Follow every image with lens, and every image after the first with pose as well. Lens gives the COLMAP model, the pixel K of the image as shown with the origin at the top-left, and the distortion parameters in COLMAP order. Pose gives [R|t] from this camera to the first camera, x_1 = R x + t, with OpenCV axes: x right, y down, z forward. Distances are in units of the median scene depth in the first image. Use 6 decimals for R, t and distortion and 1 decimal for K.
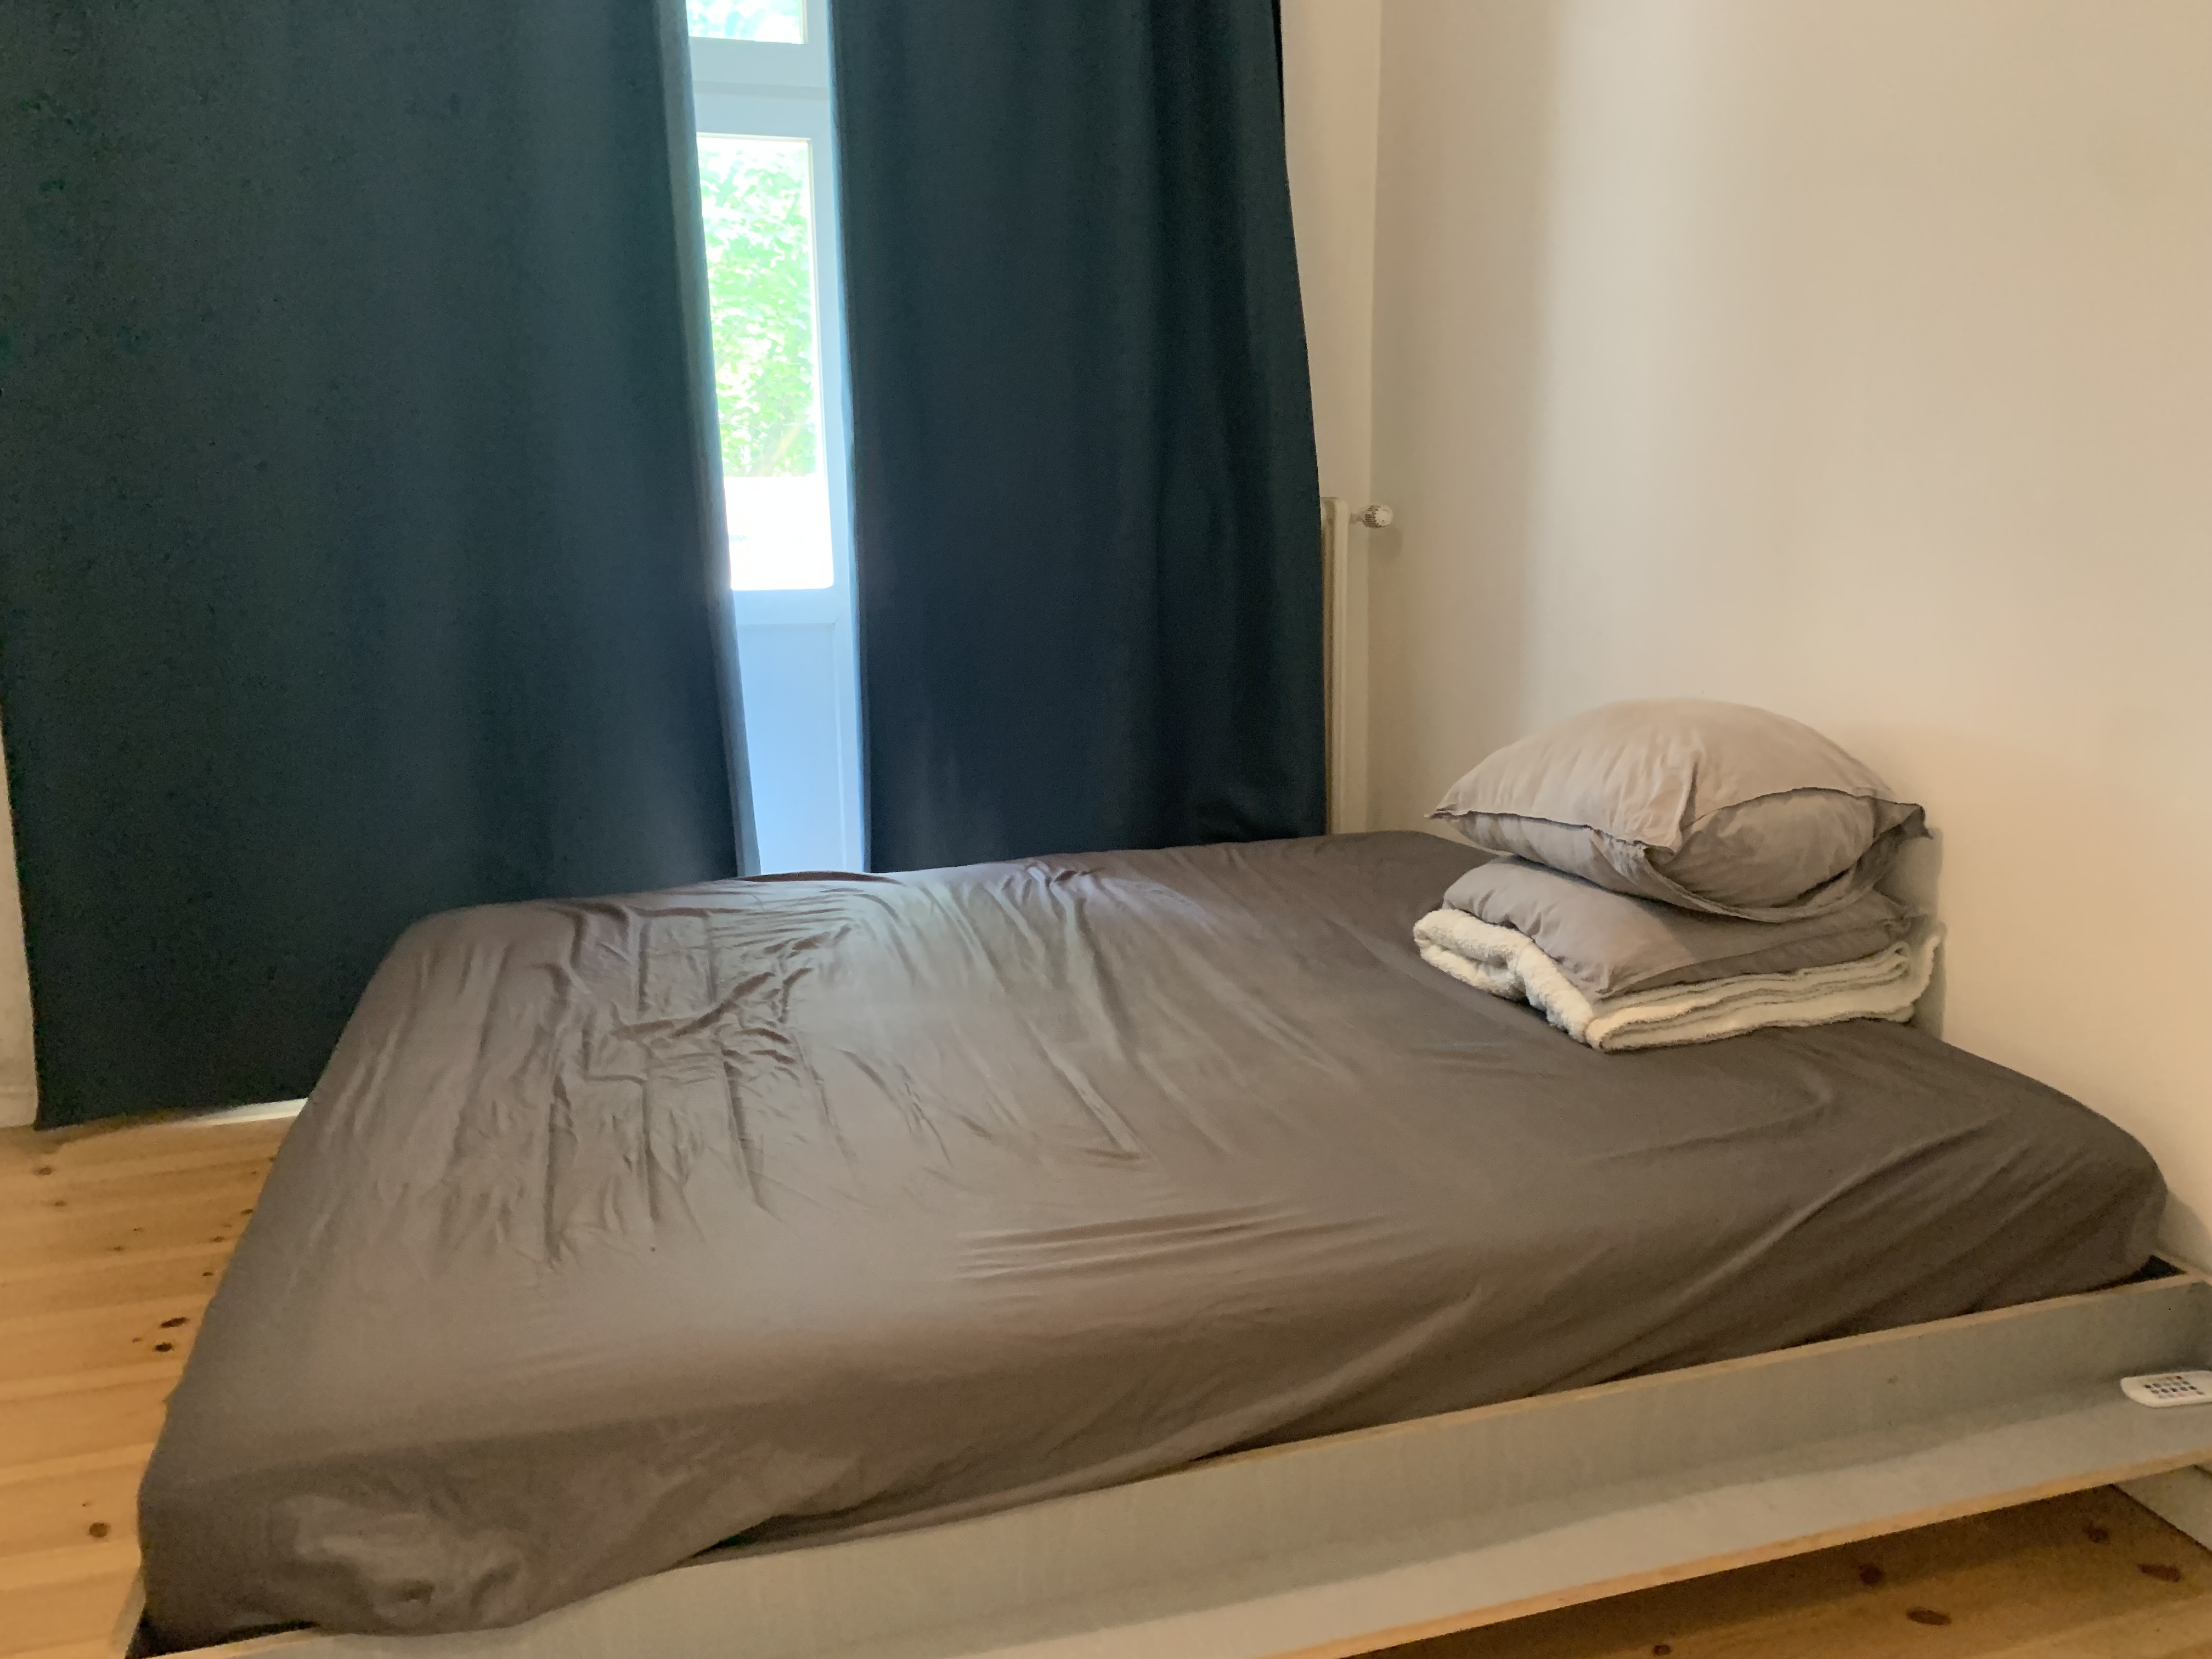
lens RADIAL K [[1657.6, 0, 1095.6], [0, 1657.6, 810.1], [0, 0, 1]] dist [0.035908, -0.039335]
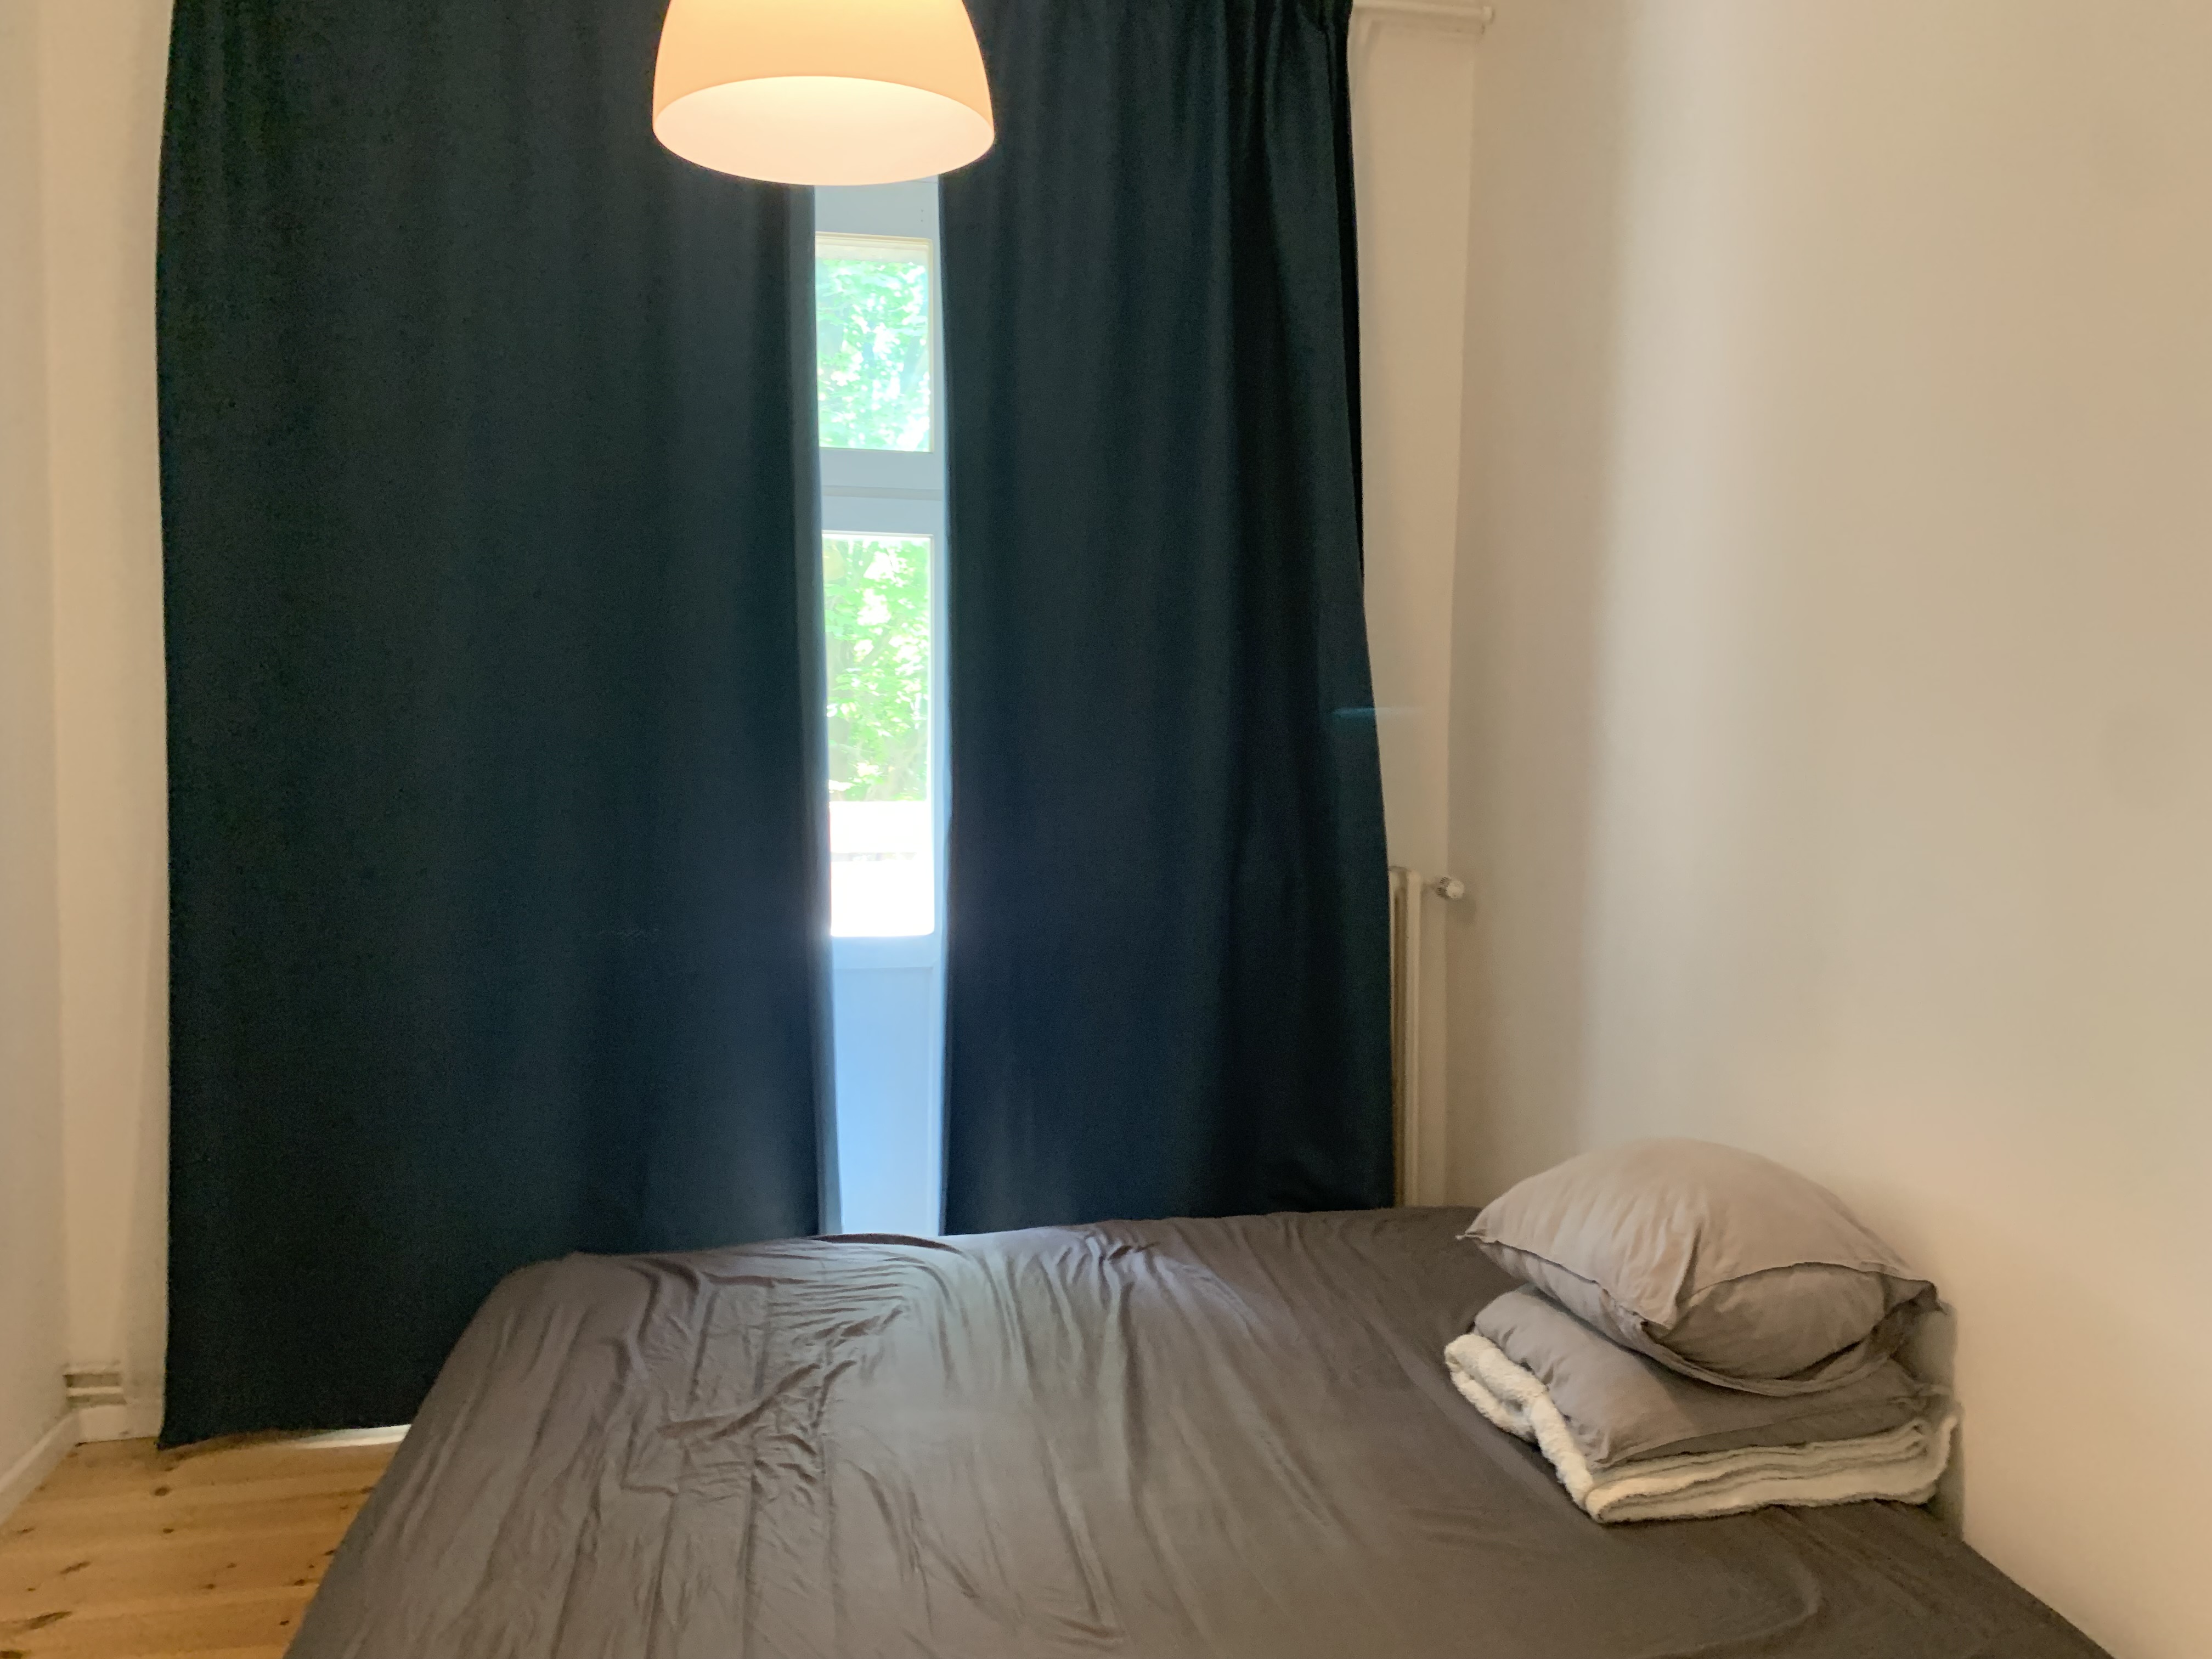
lens RADIAL K [[1657.6, 0, 1104.1], [0, 1657.6, 830.2], [0, 0, 1]] dist [0.035908, -0.039335]
pose [[0.994971, 0.023763, -0.097301, 0.082984], [-0.035048, 0.992635, -0.115965, -0.126495], [0.093829, 0.118792, 0.988476, -0.064960]]
